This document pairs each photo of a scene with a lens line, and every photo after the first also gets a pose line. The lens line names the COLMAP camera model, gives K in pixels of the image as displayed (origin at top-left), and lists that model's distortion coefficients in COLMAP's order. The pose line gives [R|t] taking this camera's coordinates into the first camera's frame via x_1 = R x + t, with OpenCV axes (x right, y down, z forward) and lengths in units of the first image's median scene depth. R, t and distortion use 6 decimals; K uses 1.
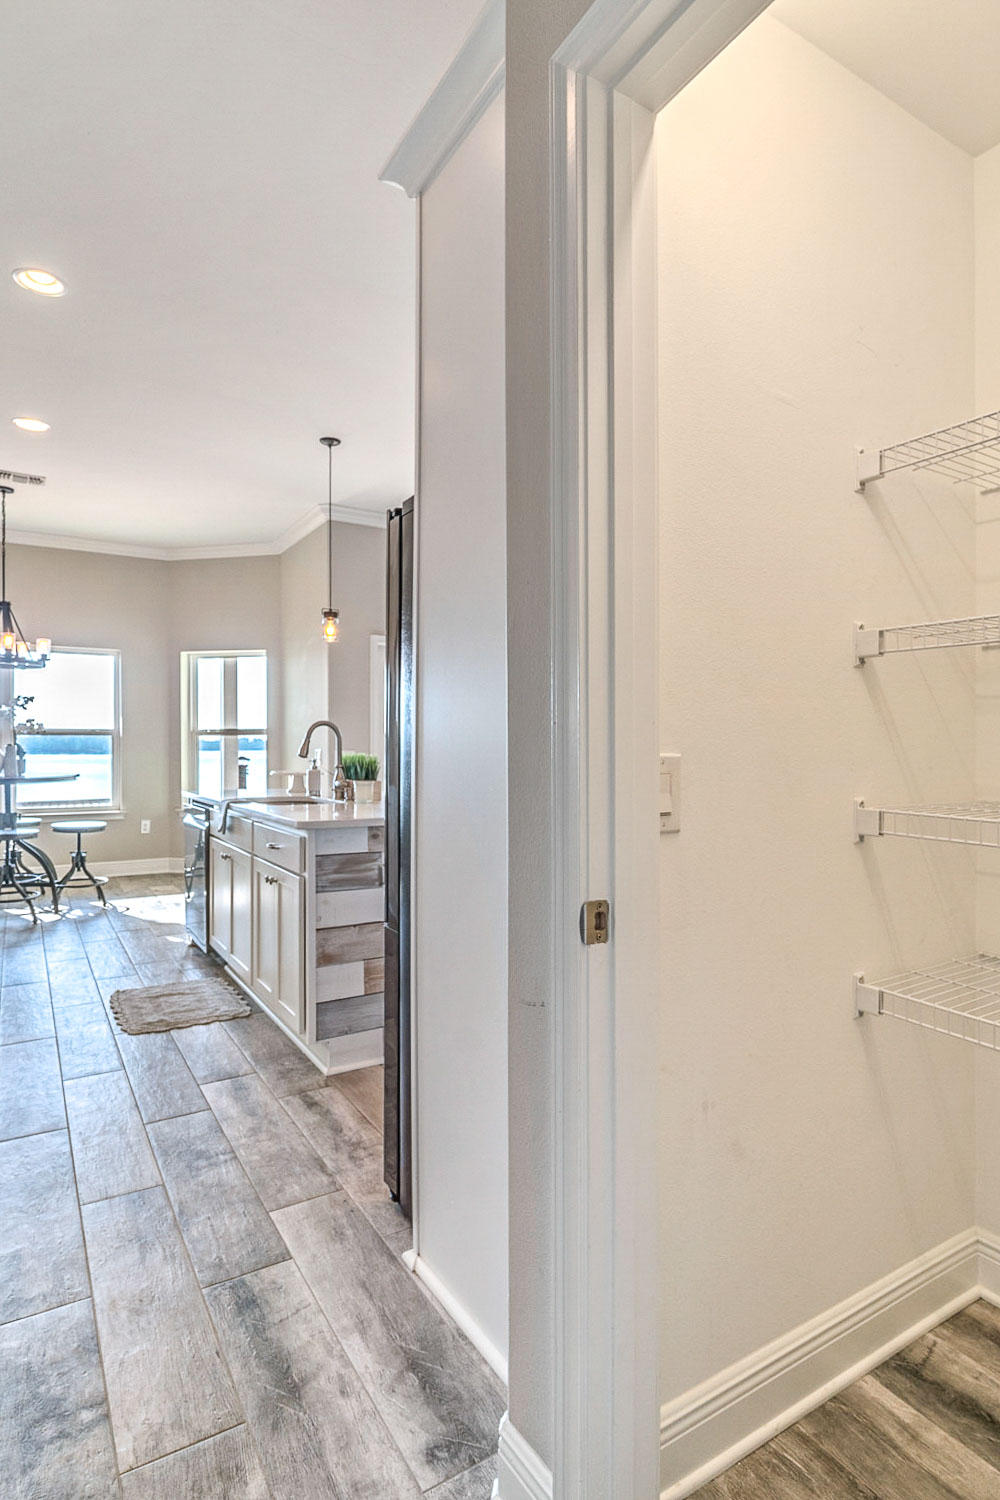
lens RADIAL K [[765.8, 0, 498.9], [0, 765.8, 729.3], [0, 0, 1]] dist [-0.001194, 0.000396]
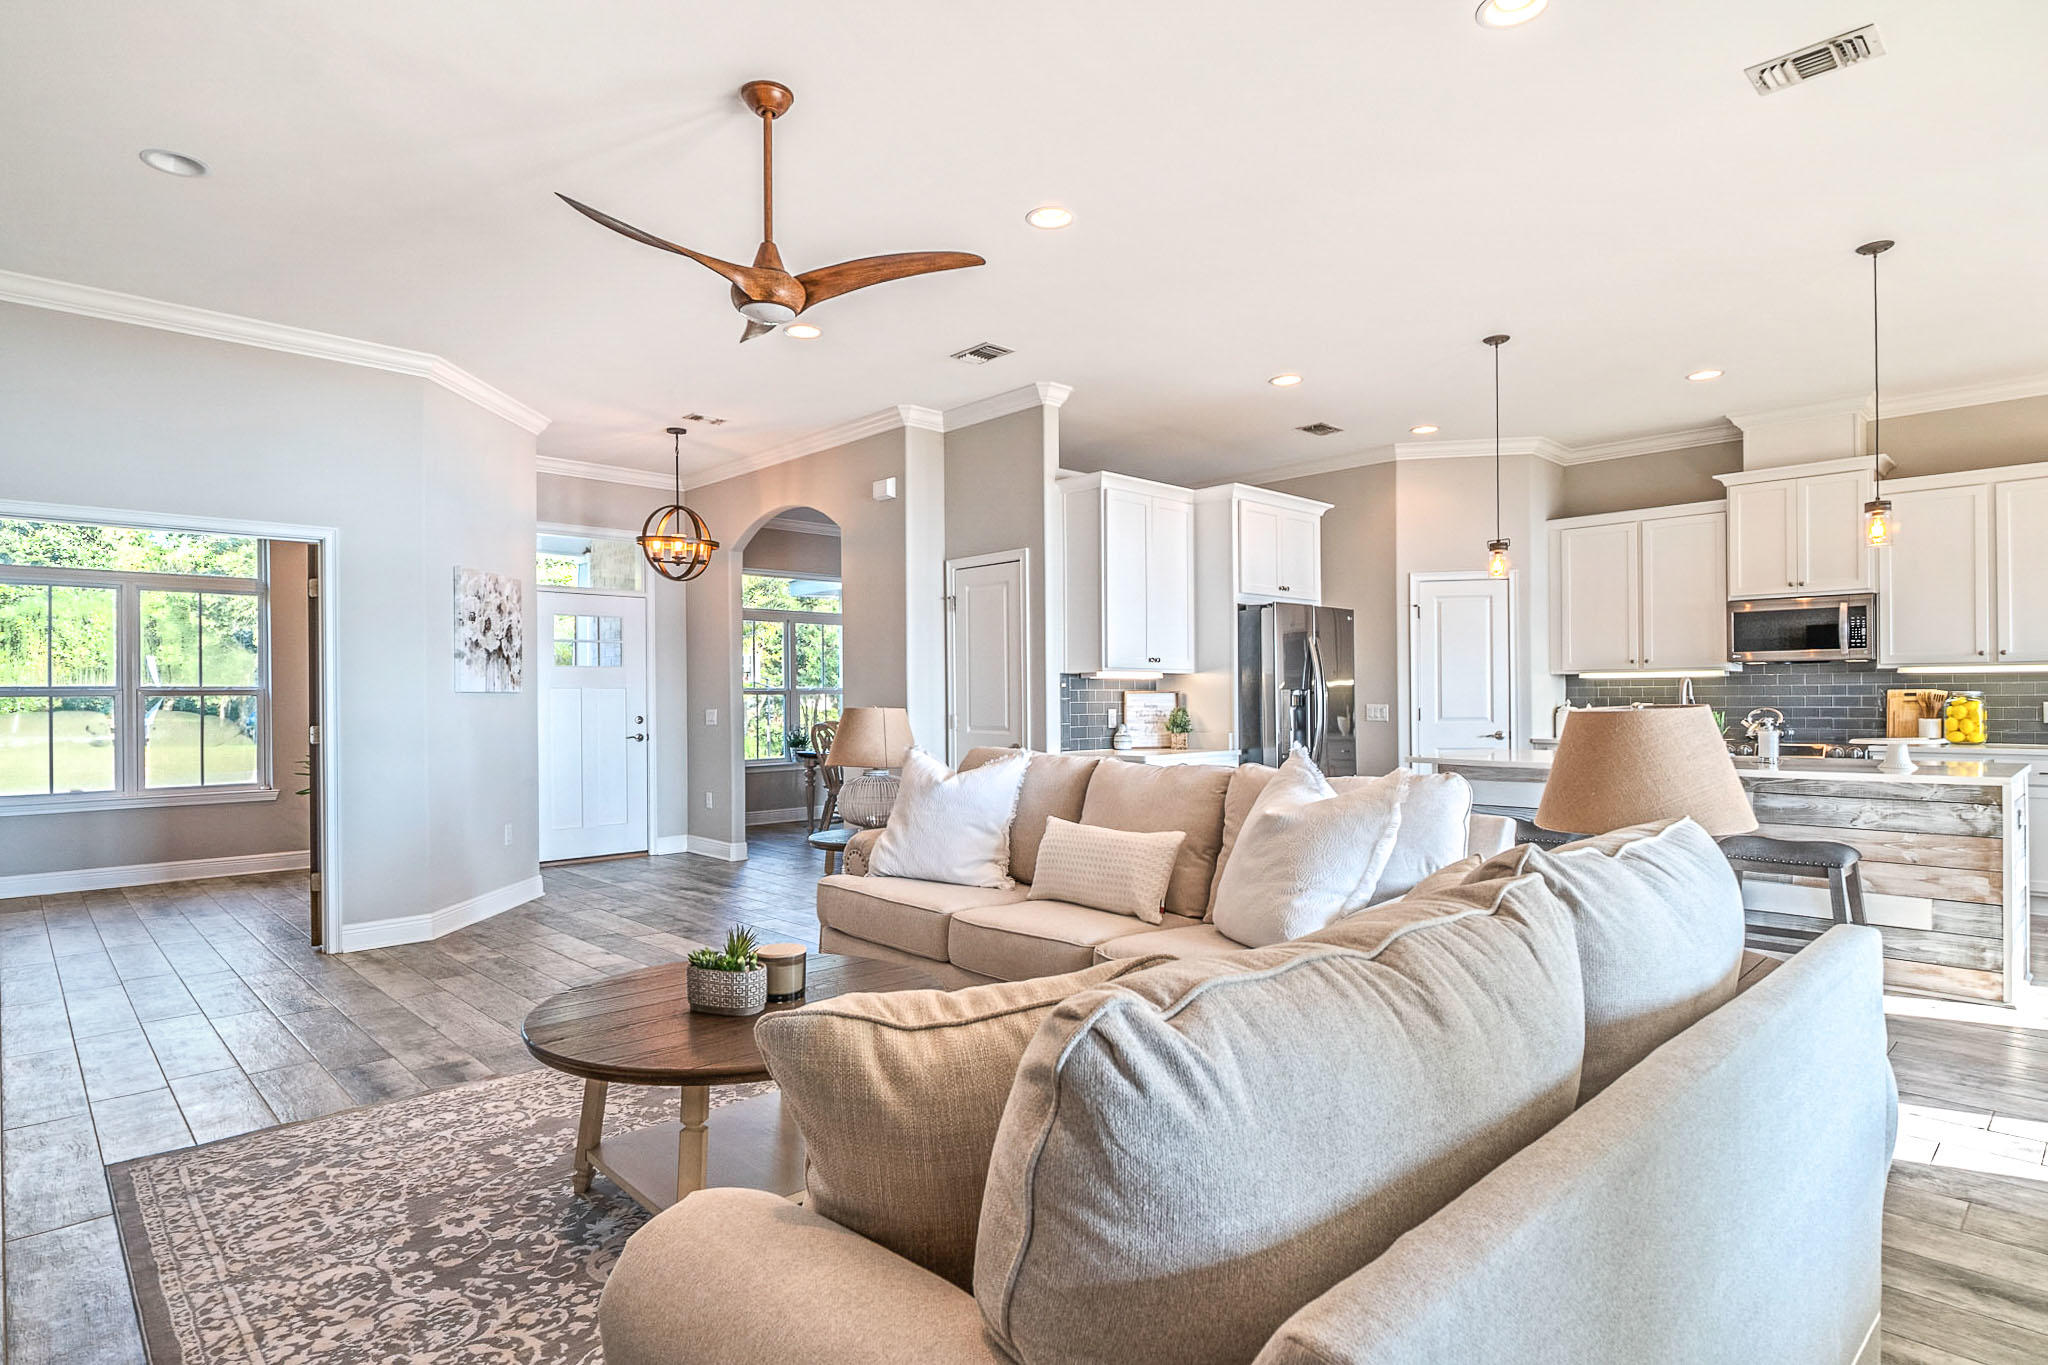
lens RADIAL K [[1077.3, 0, 1022.4], [0, 1077.3, 695.1], [0, 0, 1]] dist [-0.003089, -0.001348]
pose [[-0.979059, 0.009541, -0.203352, 0.583227], [0.014609, 0.999619, -0.023436, 0.019809], [0.203050, -0.025916, -0.978825, 1.463410]]
